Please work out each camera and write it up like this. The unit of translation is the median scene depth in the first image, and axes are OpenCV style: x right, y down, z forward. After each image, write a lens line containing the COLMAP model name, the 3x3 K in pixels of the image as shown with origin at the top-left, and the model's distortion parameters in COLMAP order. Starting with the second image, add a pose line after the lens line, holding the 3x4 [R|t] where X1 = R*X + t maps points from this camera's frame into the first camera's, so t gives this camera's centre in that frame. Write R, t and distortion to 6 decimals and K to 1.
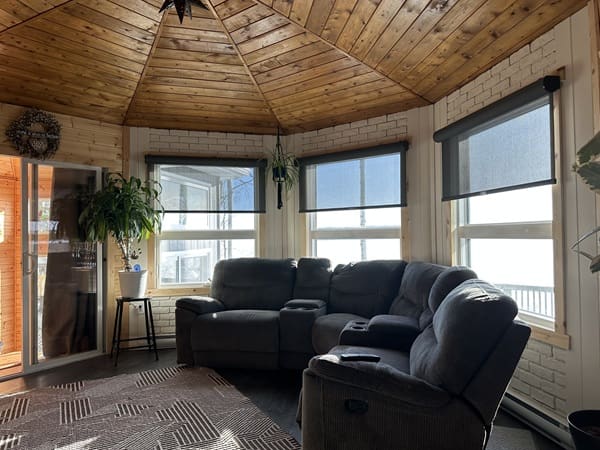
lens RADIAL K [[428.4, 0, 304.1], [0, 428.4, 227.3], [0, 0, 1]] dist [0.115174, -0.151846]
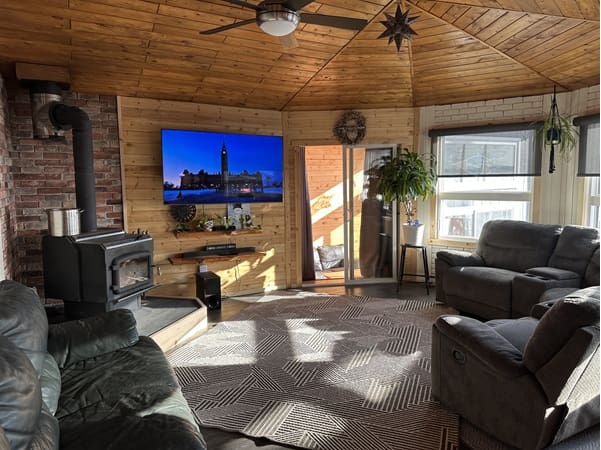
lens RADIAL K [[429.1, 0, 304.6], [0, 429.1, 227.3], [0, 0, 1]] dist [0.115174, -0.151846]
pose [[0.660104, 0.093320, -0.745355, 0.345177], [0.025770, 0.988856, 0.146629, -0.086527], [0.750732, -0.115998, 0.650343, -0.085432]]
